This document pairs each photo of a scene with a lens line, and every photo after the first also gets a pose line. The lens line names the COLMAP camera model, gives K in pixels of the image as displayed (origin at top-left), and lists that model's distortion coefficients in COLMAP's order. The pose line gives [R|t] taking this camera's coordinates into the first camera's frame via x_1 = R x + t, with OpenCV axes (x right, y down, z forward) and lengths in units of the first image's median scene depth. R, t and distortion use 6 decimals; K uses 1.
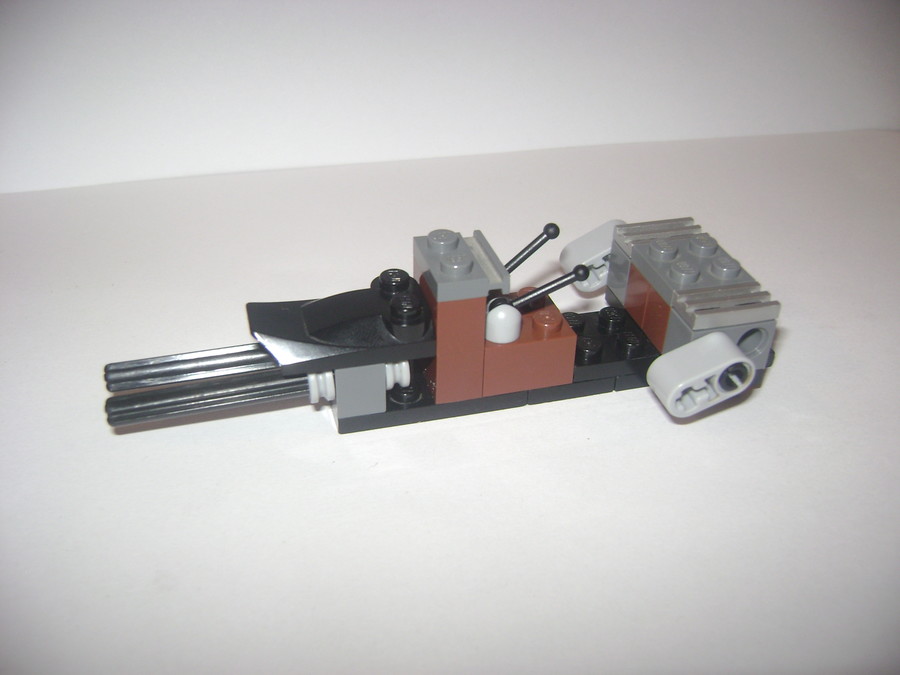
lens RADIAL K [[896.6, 0, 450.0], [0, 896.6, 337.5], [0, 0, 1]] dist [-0.146689, -0.012117]
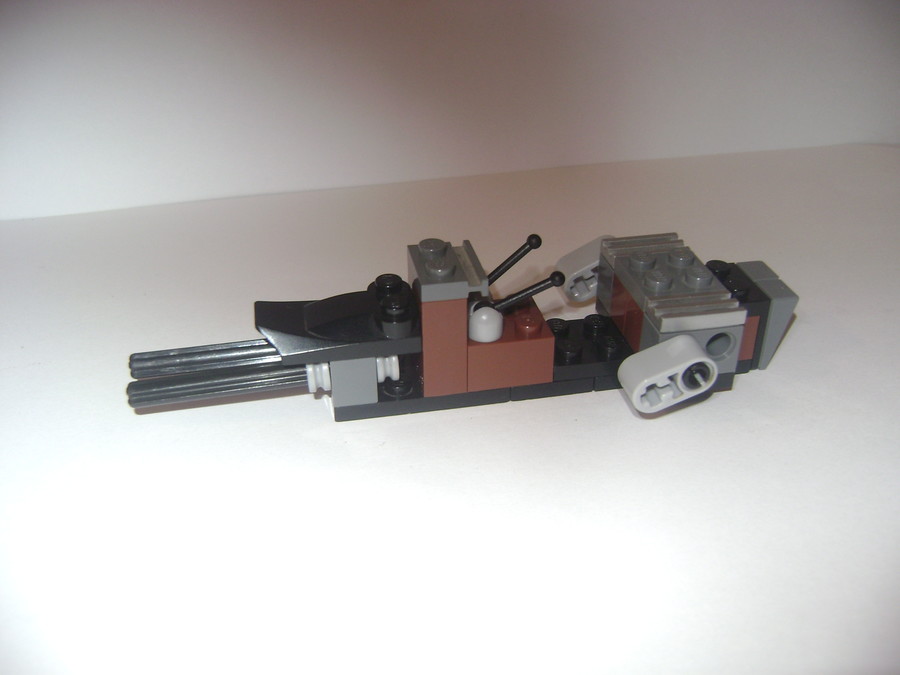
lens RADIAL K [[896.6, 0, 450.0], [0, 896.6, 337.5], [0, 0, 1]] dist [-0.146689, -0.012117]
pose [[0.996837, 0.016947, -0.077647, 0.101996], [-0.020013, 0.999044, -0.038872, 0.044292], [0.076914, 0.040303, 0.996223, -0.095455]]
